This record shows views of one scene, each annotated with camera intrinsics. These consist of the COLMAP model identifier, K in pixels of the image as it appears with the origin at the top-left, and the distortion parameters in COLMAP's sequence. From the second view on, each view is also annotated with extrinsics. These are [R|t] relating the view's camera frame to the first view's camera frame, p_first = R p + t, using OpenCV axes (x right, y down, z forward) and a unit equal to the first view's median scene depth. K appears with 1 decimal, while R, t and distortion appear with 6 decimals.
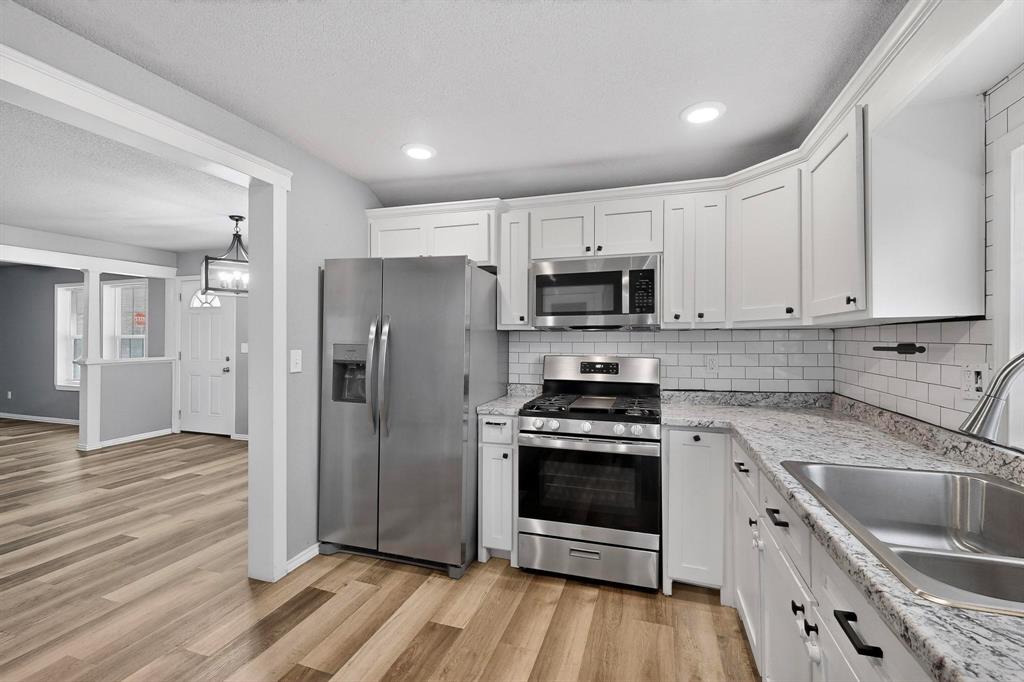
lens RADIAL K [[439.8, 0, 525.2], [0, 439.8, 337.6], [0, 0, 1]] dist [0.001149, 0.000213]
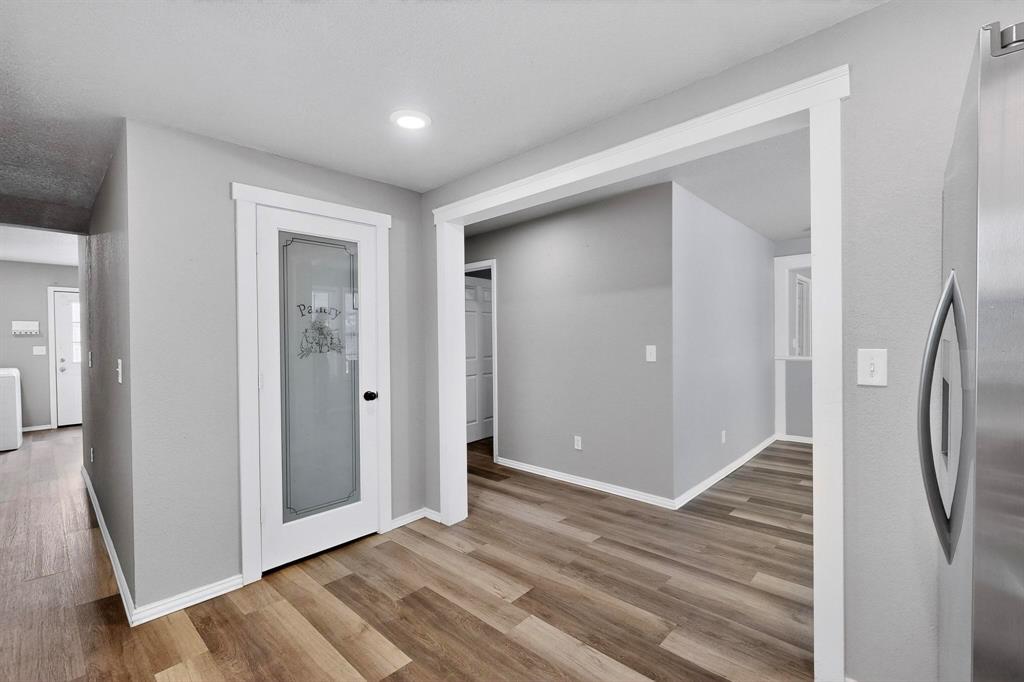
lens RADIAL K [[444.8, 0, 512.0], [0, 444.8, 341.0], [0, 0, 1]] dist [0.000262, -0.000200]
pose [[-0.444592, 0.008962, -0.895688, 0.211220], [0.009808, 0.999939, 0.005137, 0.008233], [0.895679, -0.006501, -0.444653, 0.713645]]
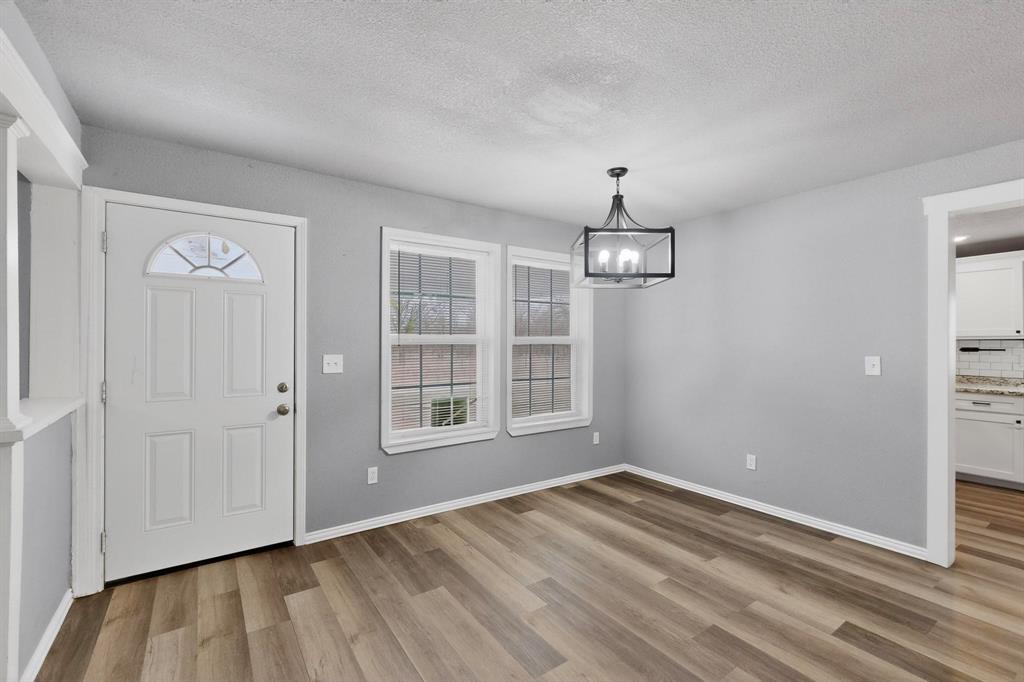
lens RADIAL K [[444.8, 0, 512.0], [0, 444.8, 341.0], [0, 0, 1]] dist [0.000262, -0.000200]
pose [[0.622354, -0.003980, 0.782726, -1.747035], [-0.000133, 0.999987, 0.005190, -0.013081], [-0.782736, -0.003334, 0.622345, 0.946575]]
